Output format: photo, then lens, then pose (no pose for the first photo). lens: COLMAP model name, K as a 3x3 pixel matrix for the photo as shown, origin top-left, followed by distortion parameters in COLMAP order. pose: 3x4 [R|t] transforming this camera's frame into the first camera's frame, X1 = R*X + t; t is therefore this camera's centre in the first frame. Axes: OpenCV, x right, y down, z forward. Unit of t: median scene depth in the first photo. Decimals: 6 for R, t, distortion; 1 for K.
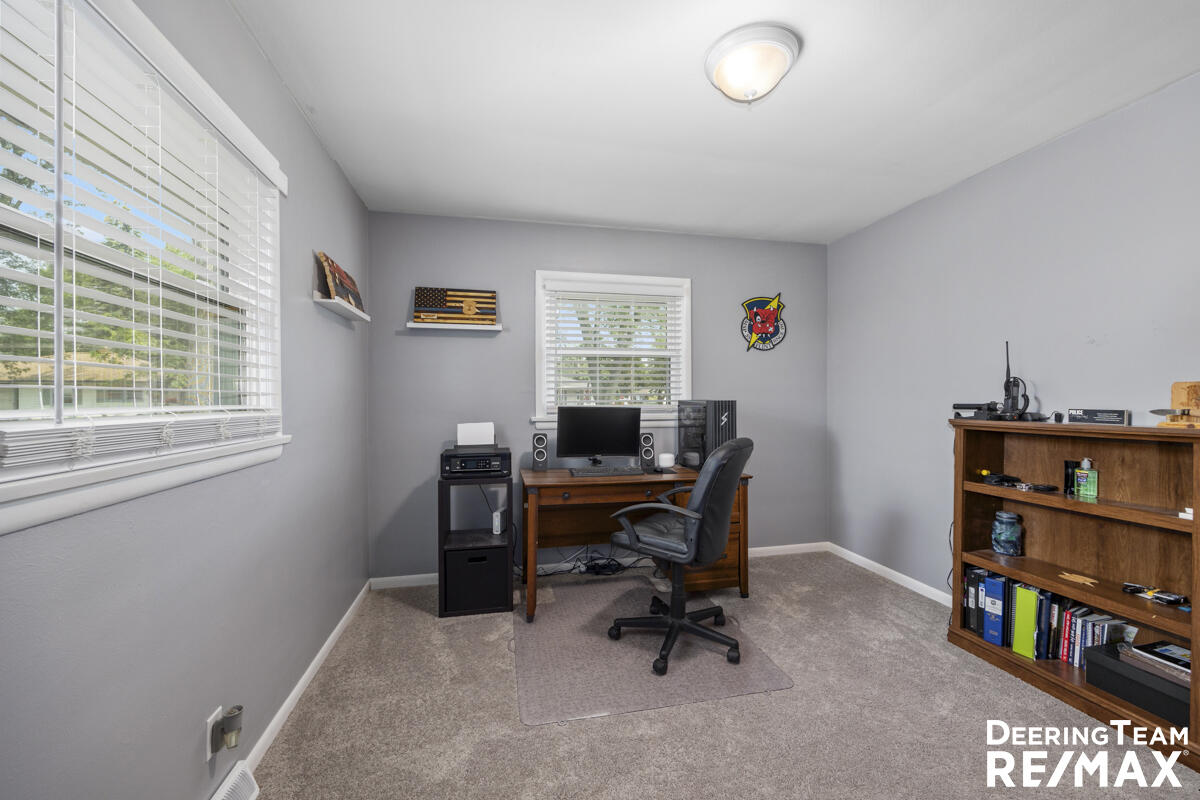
lens RADIAL K [[485.9, 0, 599.5], [0, 485.9, 397.9], [0, 0, 1]] dist [-0.002549, 0.000065]
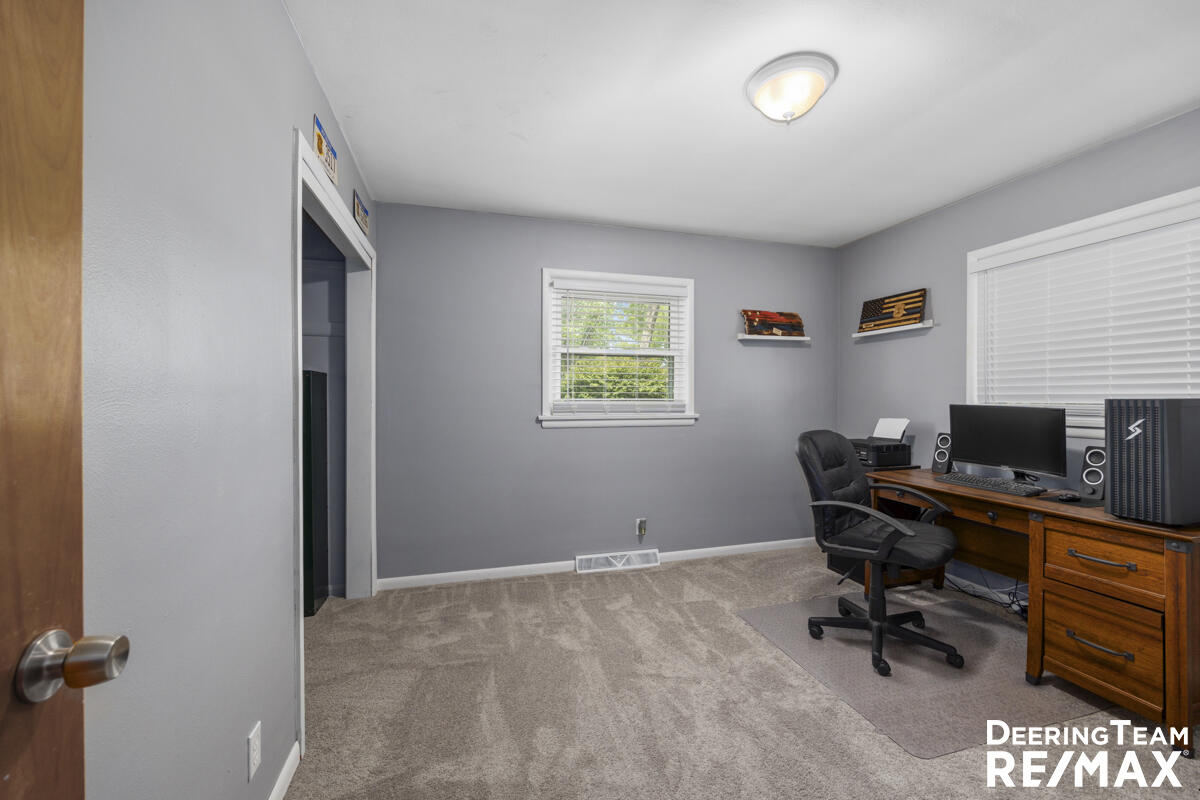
lens RADIAL K [[485.9, 0, 597.6], [0, 485.9, 397.0], [0, 0, 1]] dist [-0.002549, 0.000065]
pose [[0.052741, 0.002276, -0.998606, 0.767049], [0.002286, 0.999995, 0.002400, -0.000227], [0.998606, -0.002409, 0.052735, 0.280792]]
